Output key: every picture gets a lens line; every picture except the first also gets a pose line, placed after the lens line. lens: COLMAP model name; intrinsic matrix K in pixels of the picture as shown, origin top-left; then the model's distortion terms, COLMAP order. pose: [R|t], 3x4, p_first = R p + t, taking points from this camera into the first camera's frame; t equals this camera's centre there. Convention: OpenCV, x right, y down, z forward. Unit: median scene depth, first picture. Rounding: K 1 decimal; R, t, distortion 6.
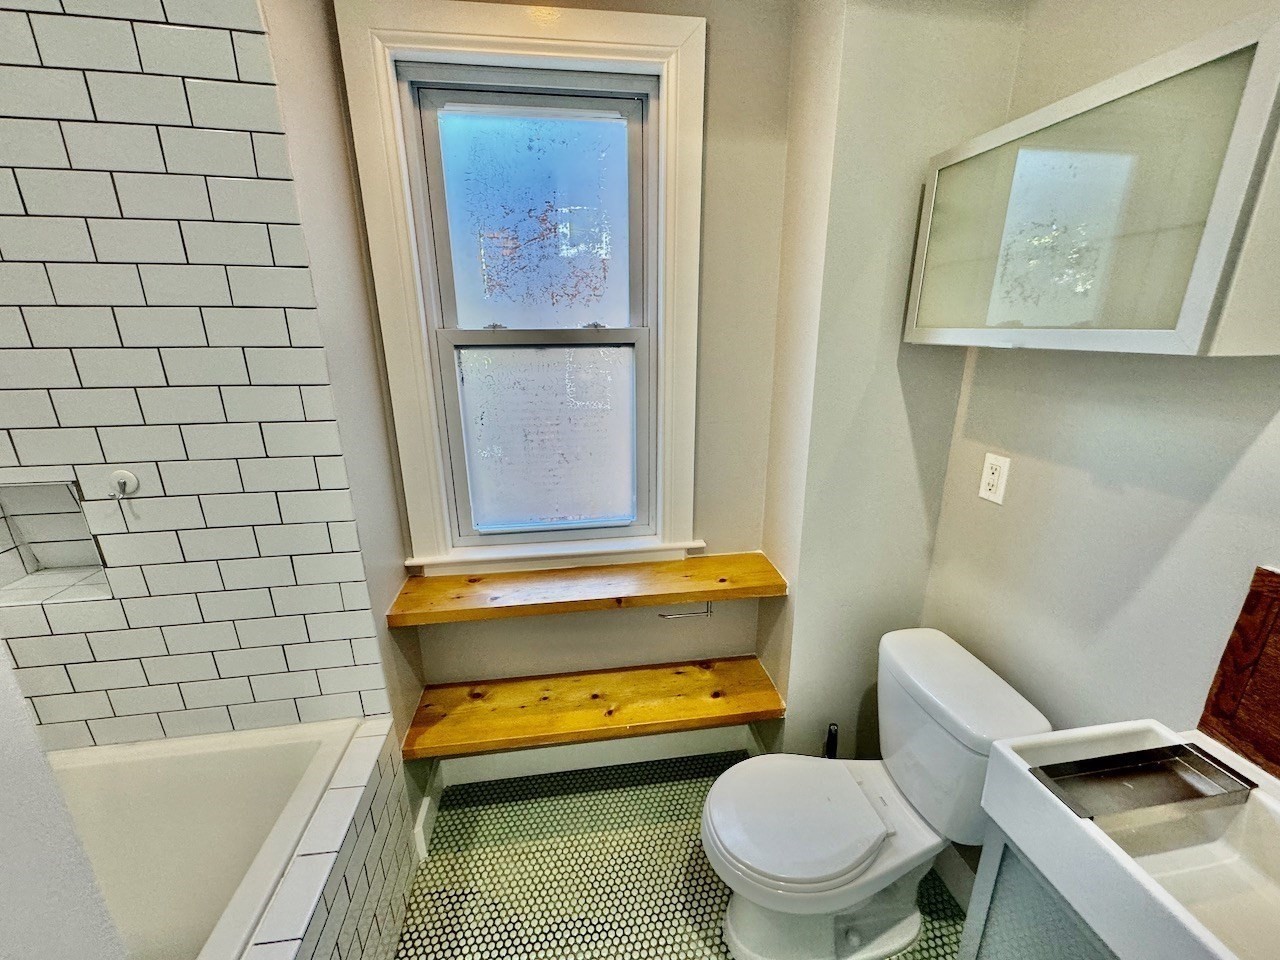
lens RADIAL K [[509.8, 0, 638.9], [0, 509.8, 479.7], [0, 0, 1]] dist [-0.002900, 0.000184]
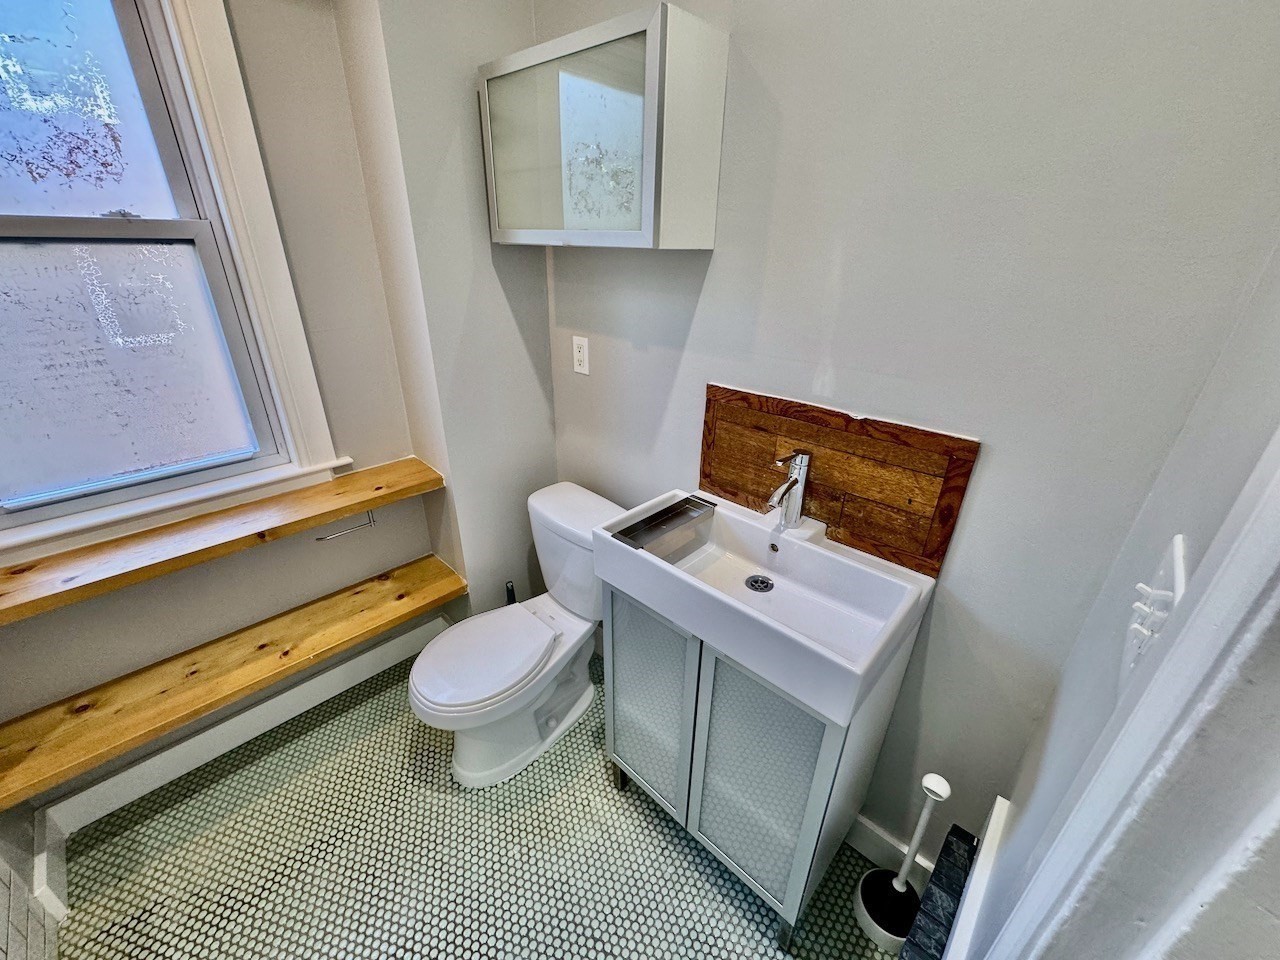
lens RADIAL K [[509.8, 0, 636.4], [0, 509.8, 479.5], [0, 0, 1]] dist [-0.002900, 0.000184]
pose [[0.793467, -0.237182, 0.560495, 0.007237], [0.150230, 0.968769, 0.197275, 0.060883], [-0.589780, -0.072328, 0.804318, -0.131164]]
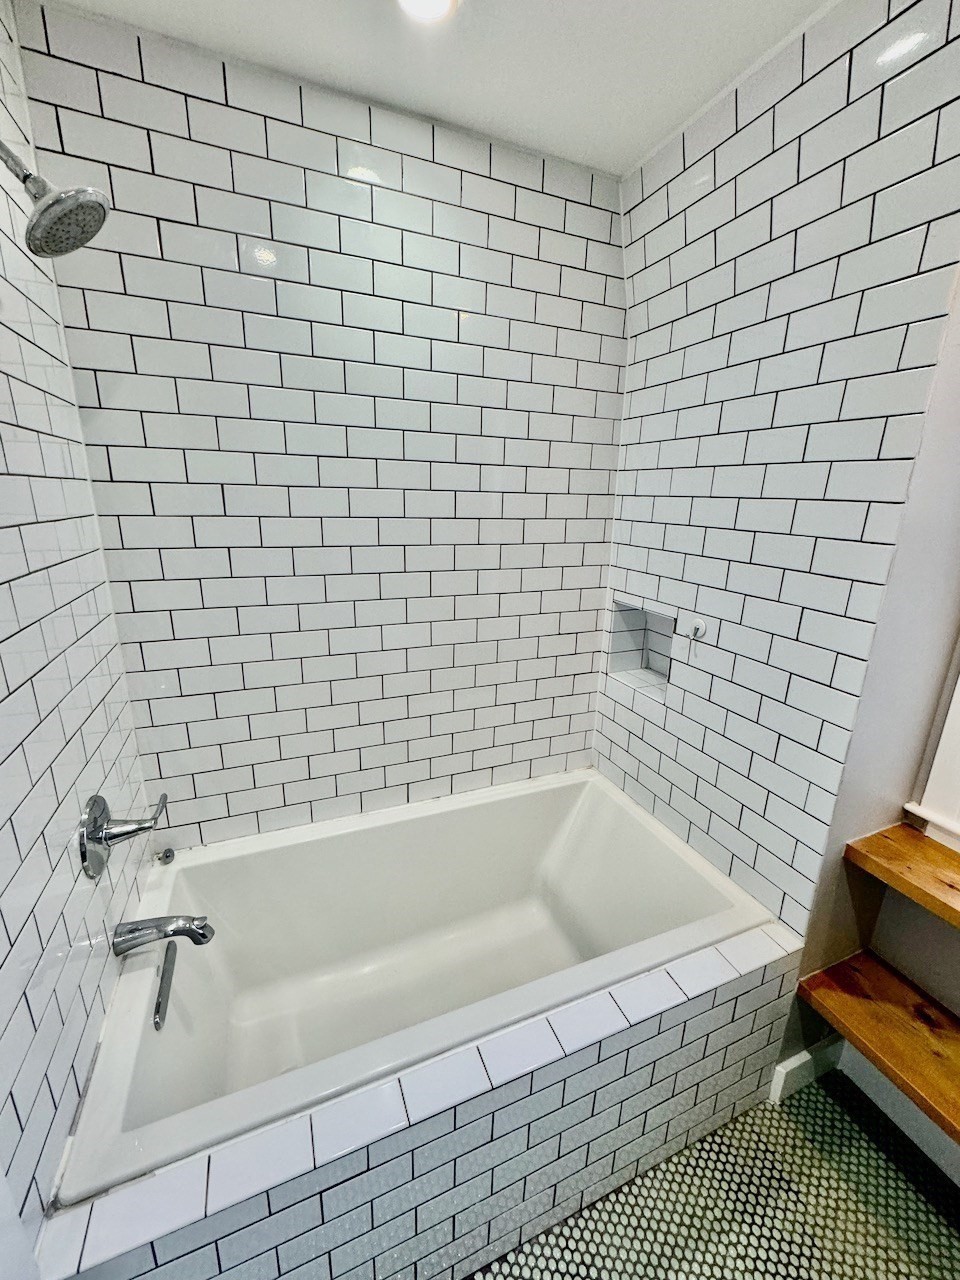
lens RADIAL K [[509.8, 0, 483.3], [0, 509.8, 640.8], [0, 0, 1]] dist [-0.002900, 0.000184]
pose [[0.245783, 0.276663, -0.929004, 0.066486], [-0.305427, 0.931687, 0.196657, -0.039317], [0.919948, 0.235408, 0.313494, 0.055763]]
